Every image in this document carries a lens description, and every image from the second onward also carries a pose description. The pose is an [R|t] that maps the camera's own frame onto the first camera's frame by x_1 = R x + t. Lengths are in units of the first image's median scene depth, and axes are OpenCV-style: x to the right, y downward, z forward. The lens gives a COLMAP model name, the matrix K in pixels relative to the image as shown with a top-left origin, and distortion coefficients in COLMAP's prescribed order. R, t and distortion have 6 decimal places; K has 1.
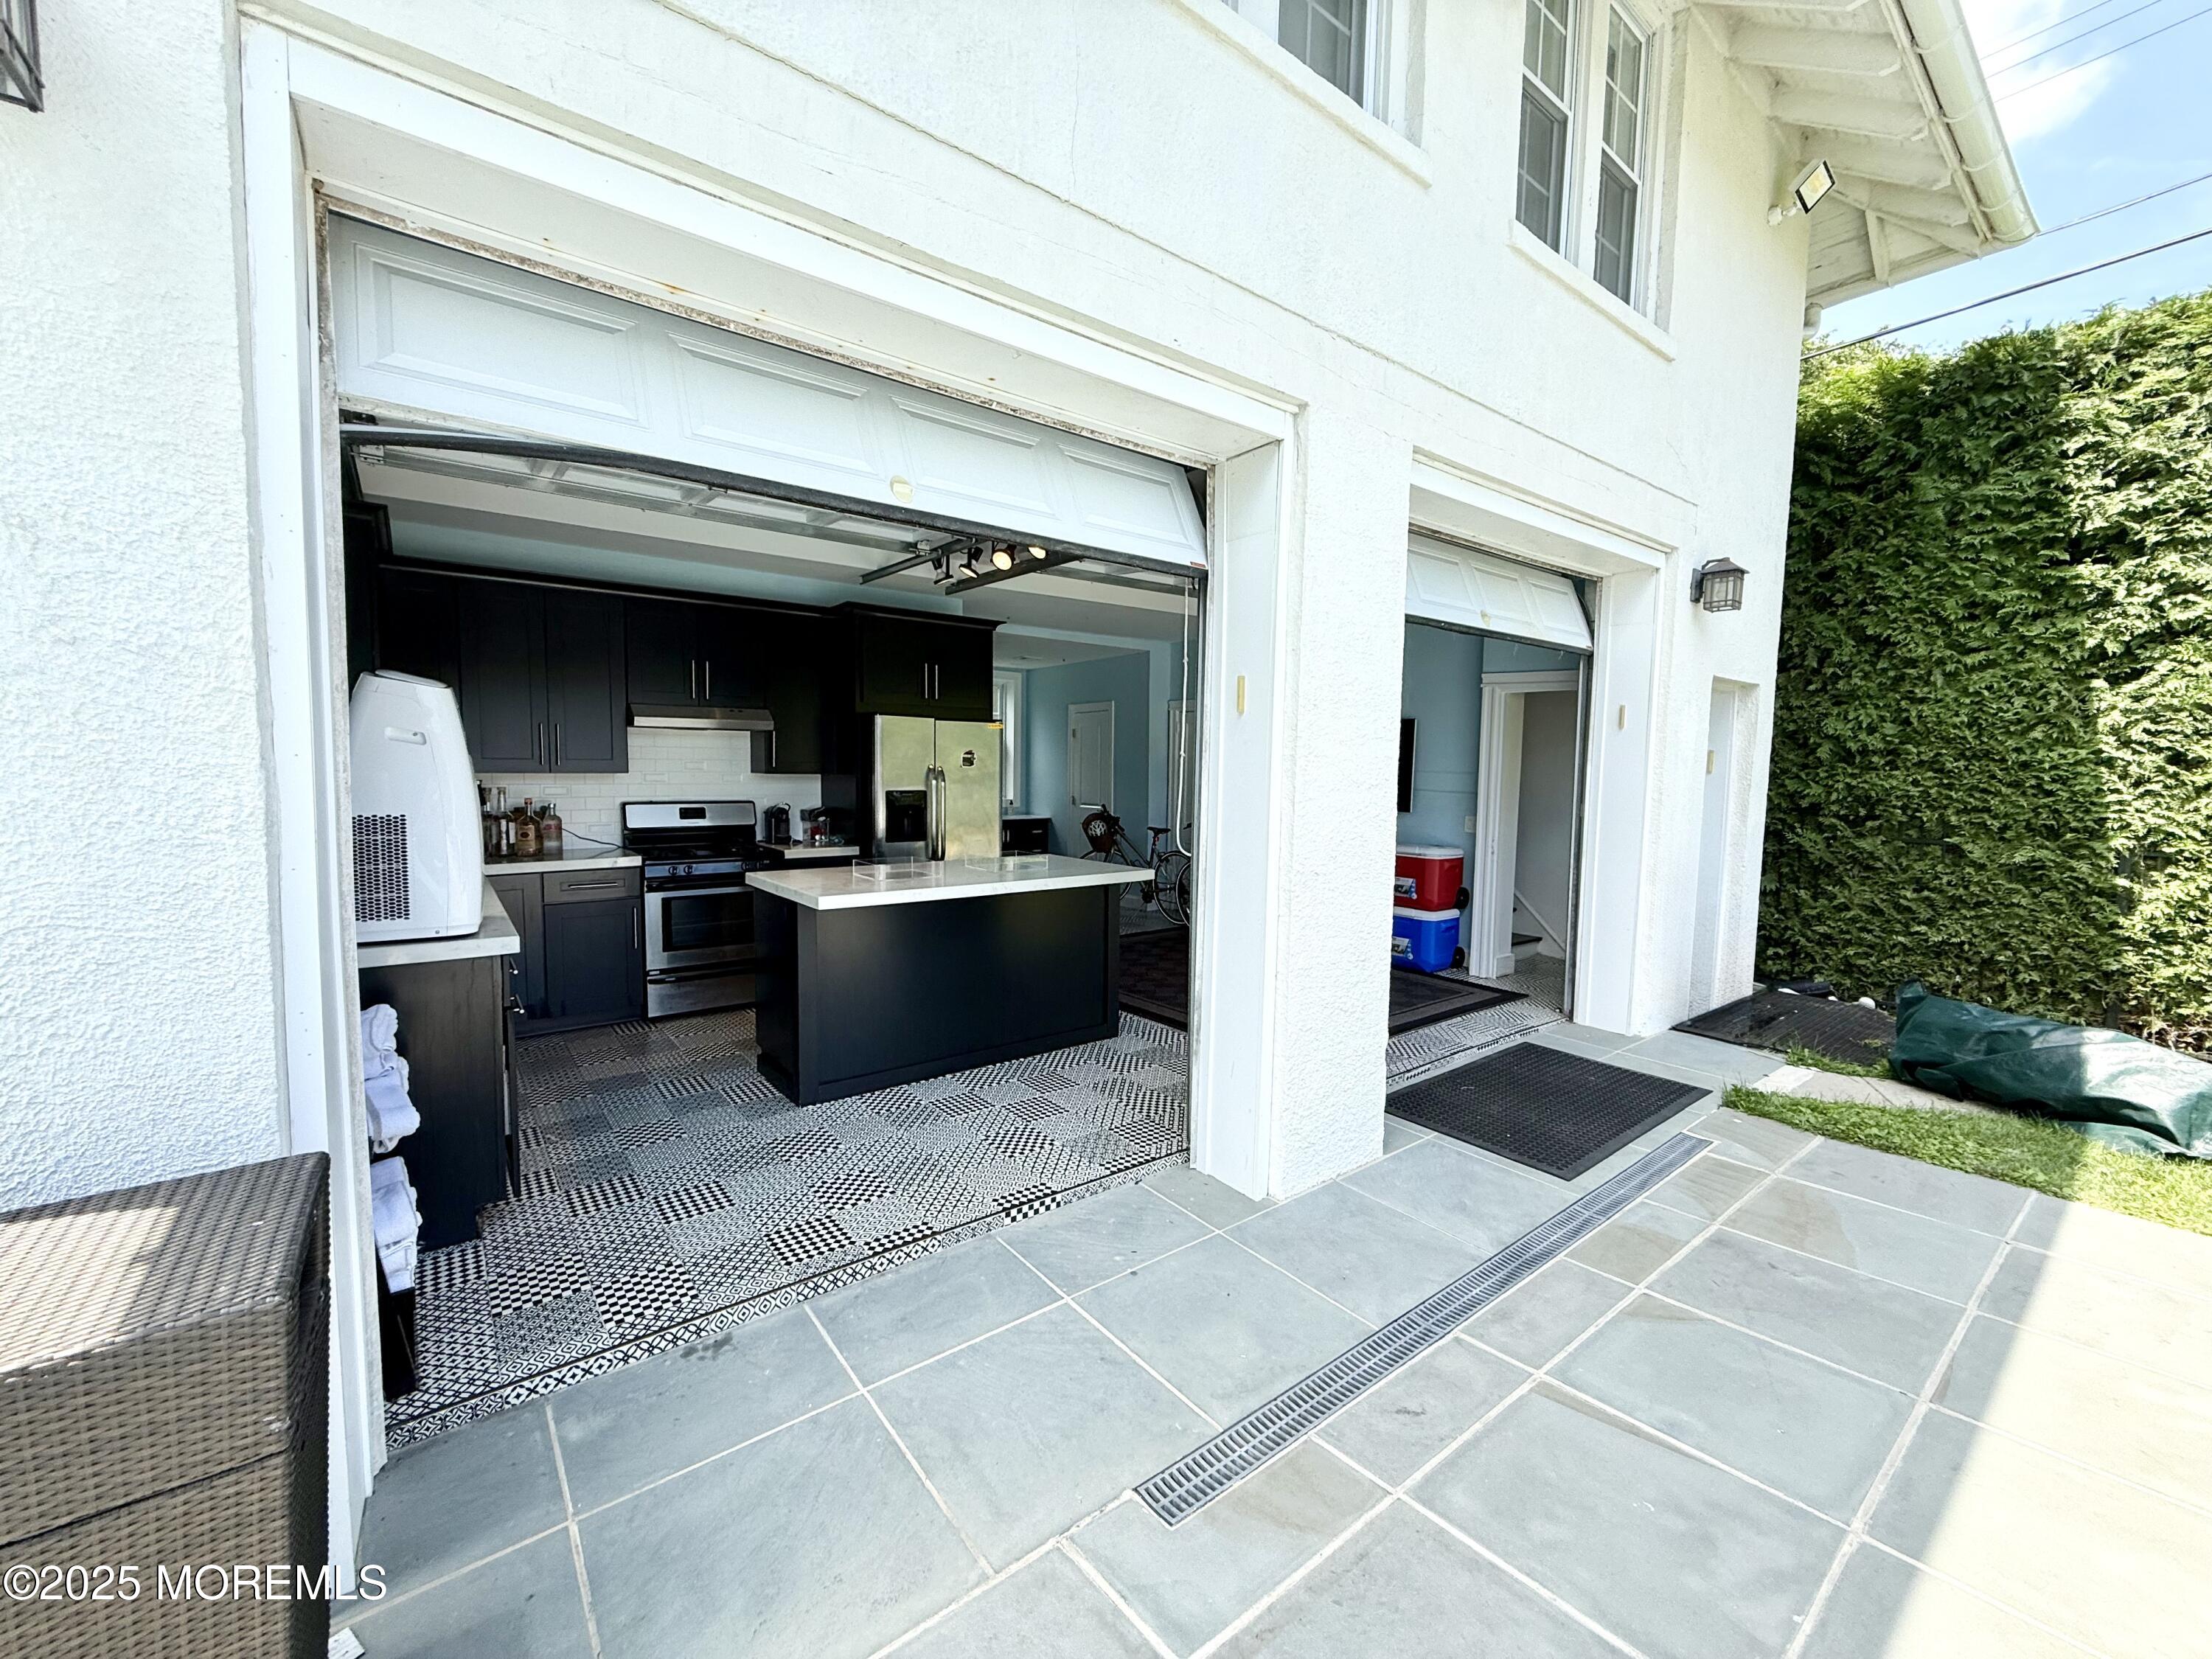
lens RADIAL K [[879.5, 0, 1098.8], [0, 879.5, 825.8], [0, 0, 1]] dist [0.002284, 0.000124]
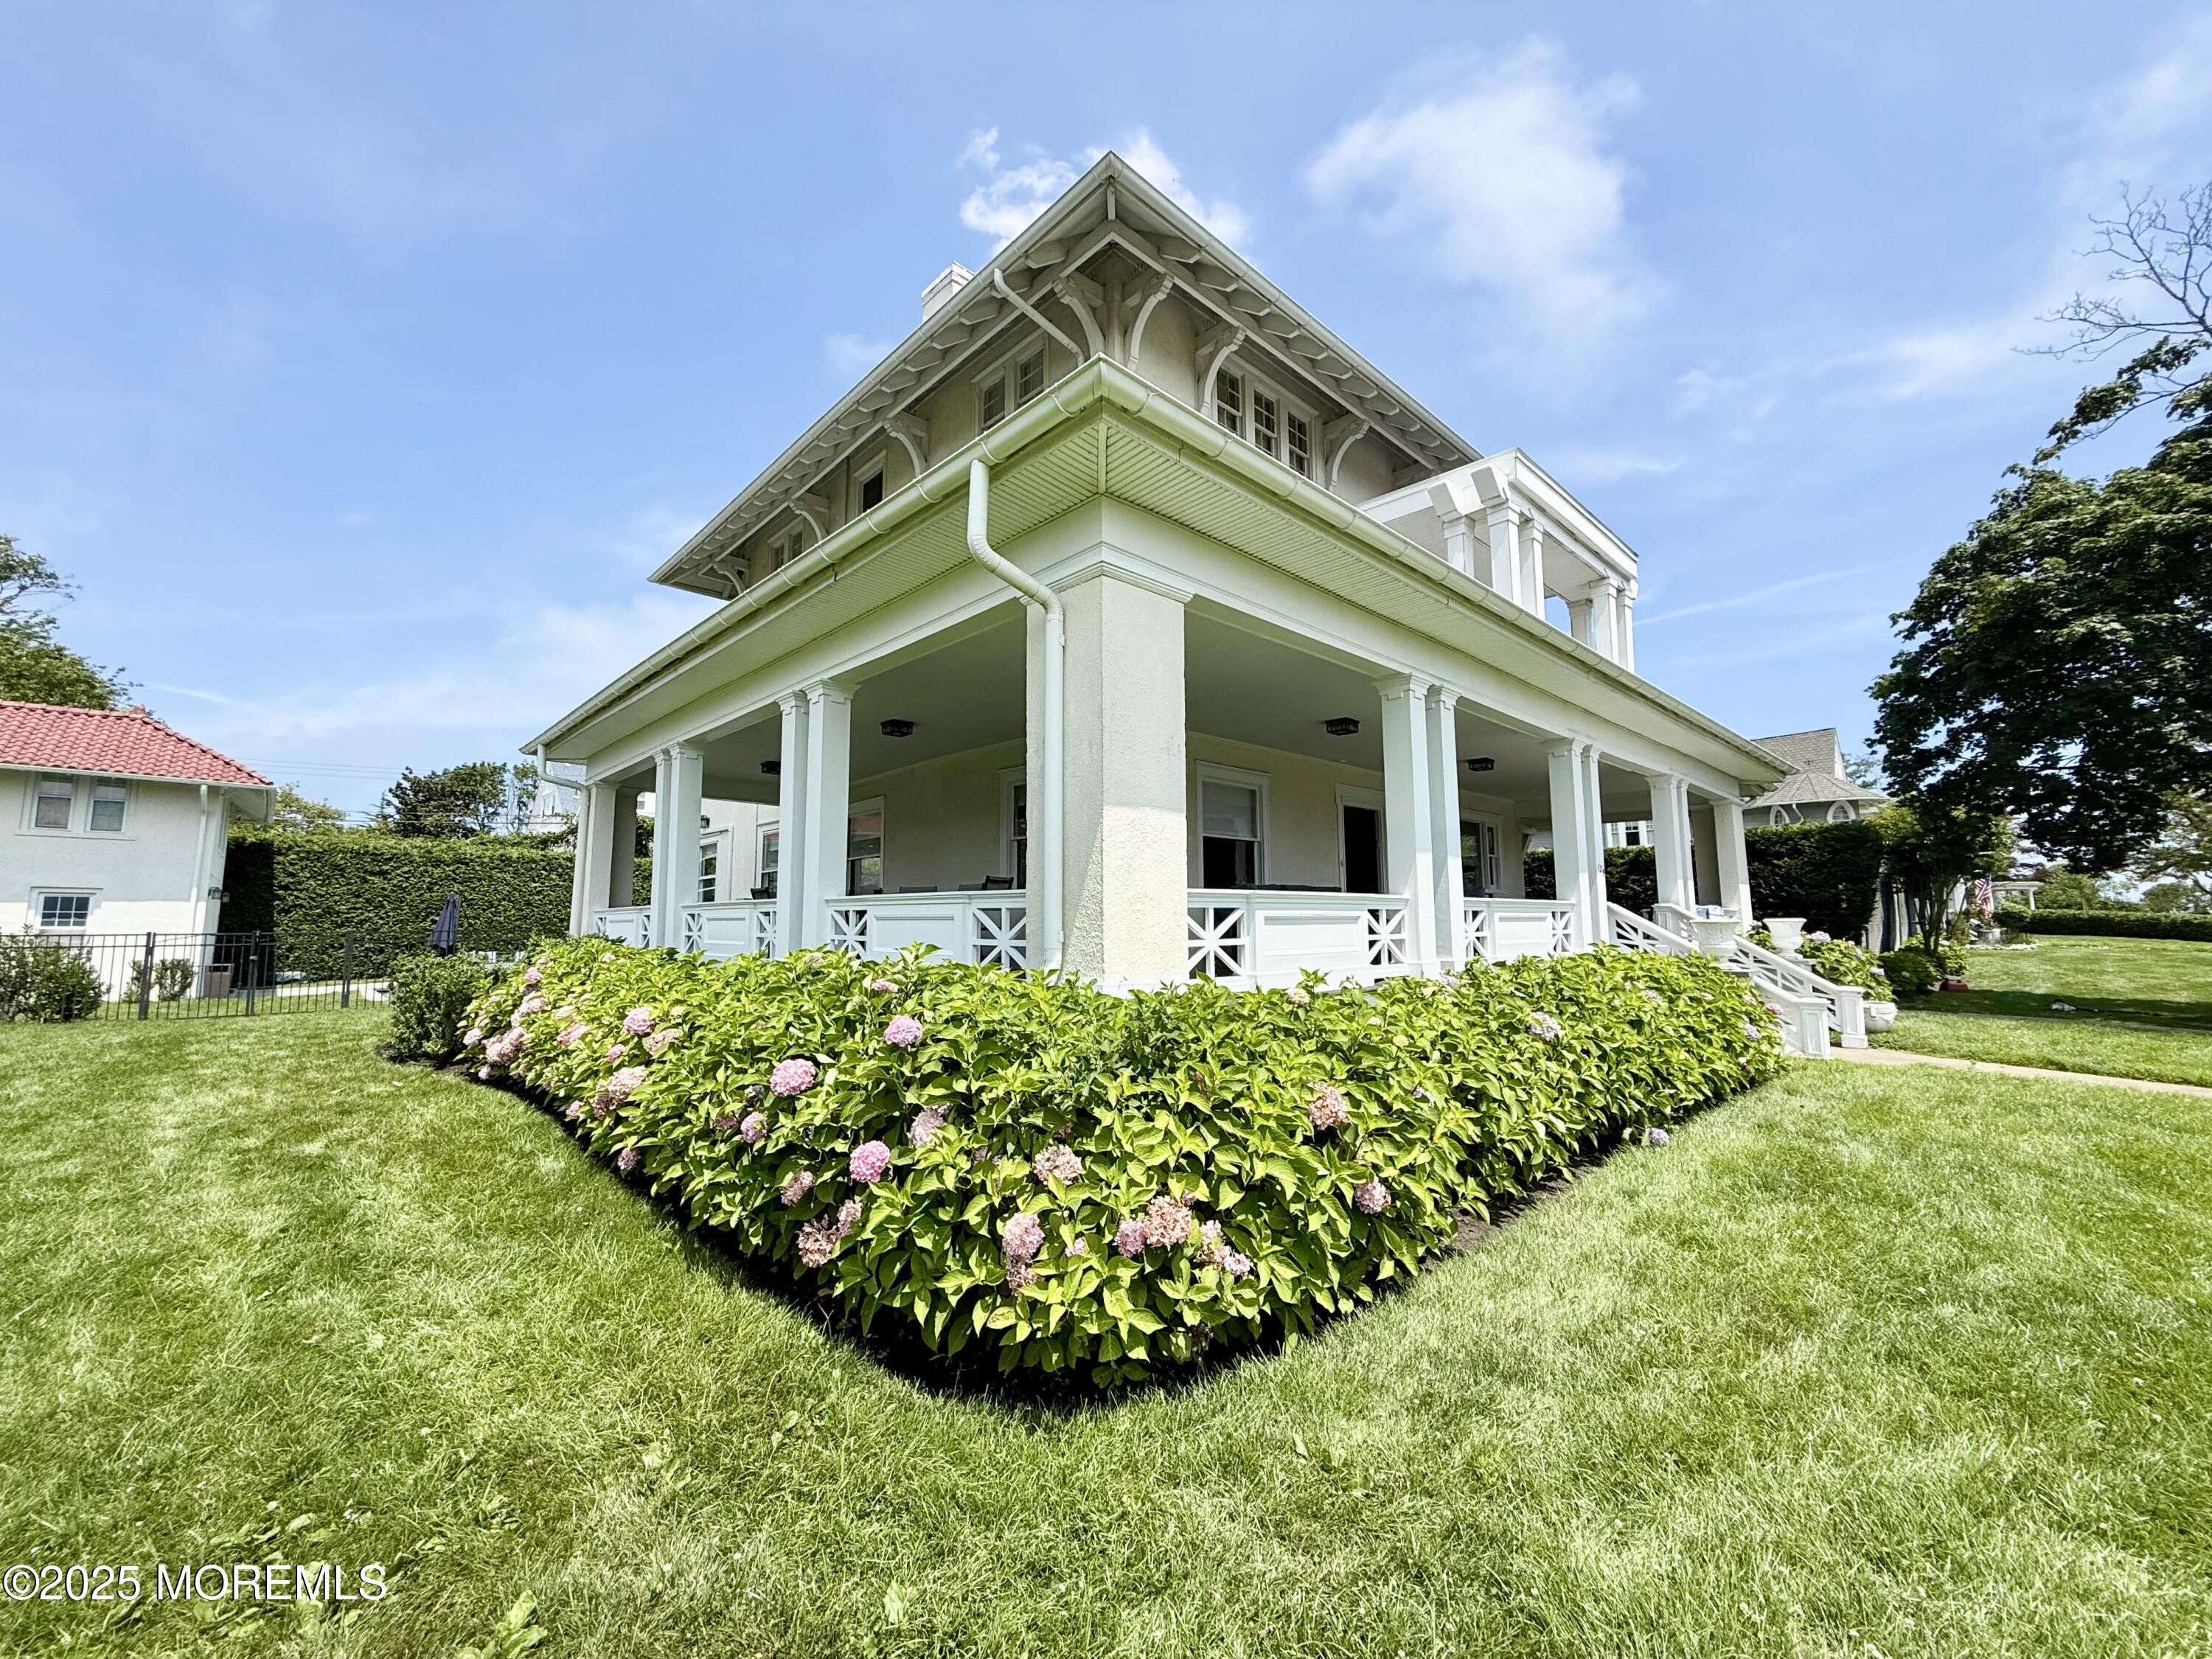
lens RADIAL K [[879.5, 0, 1098.8], [0, 879.5, 825.8], [0, 0, 1]] dist [0.002284, 0.000124]
pose [[-0.102924, 0.095877, 0.990058, -4.472870], [0.071828, 0.993462, -0.088740, 0.117825], [-0.992092, 0.061980, -0.109138, -3.172186]]
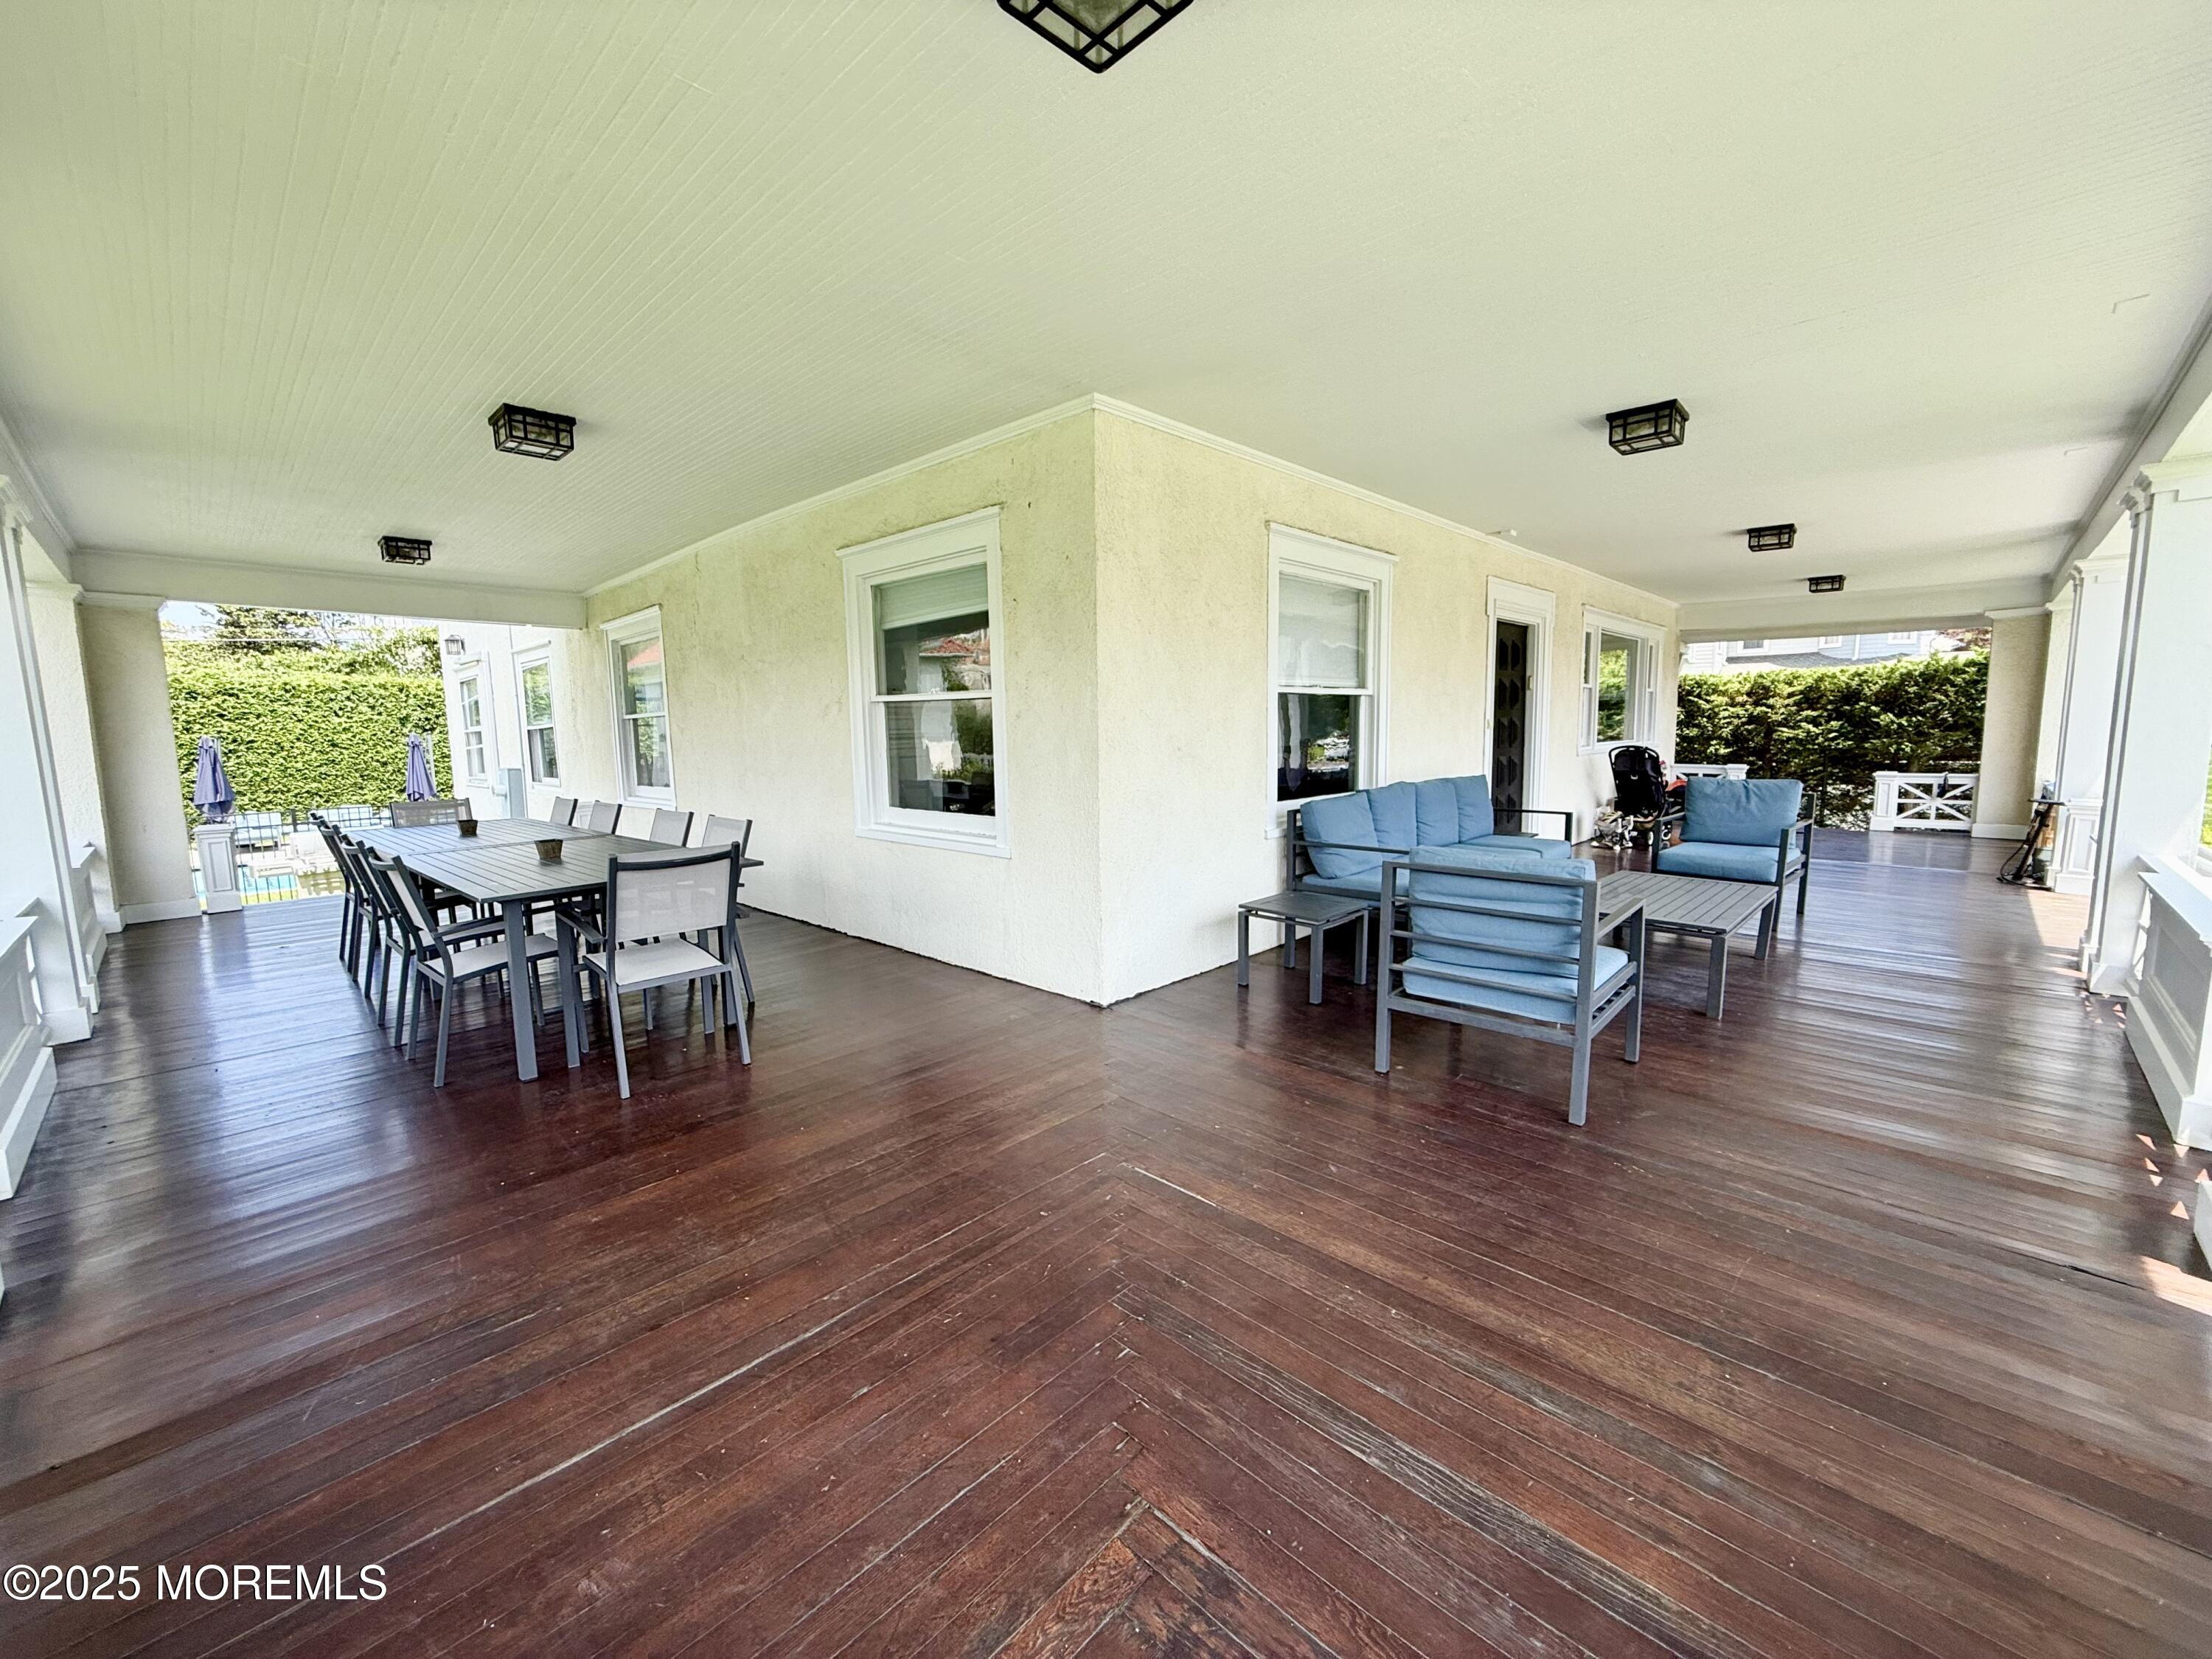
lens RADIAL K [[879.5, 0, 1098.8], [0, 879.5, 825.8], [0, 0, 1]] dist [0.002284, 0.000124]
pose [[-0.156623, -0.122450, 0.980038, -3.457166], [0.088767, 0.986524, 0.137447, -0.021247], [-0.983661, 0.108522, -0.143643, -3.277646]]
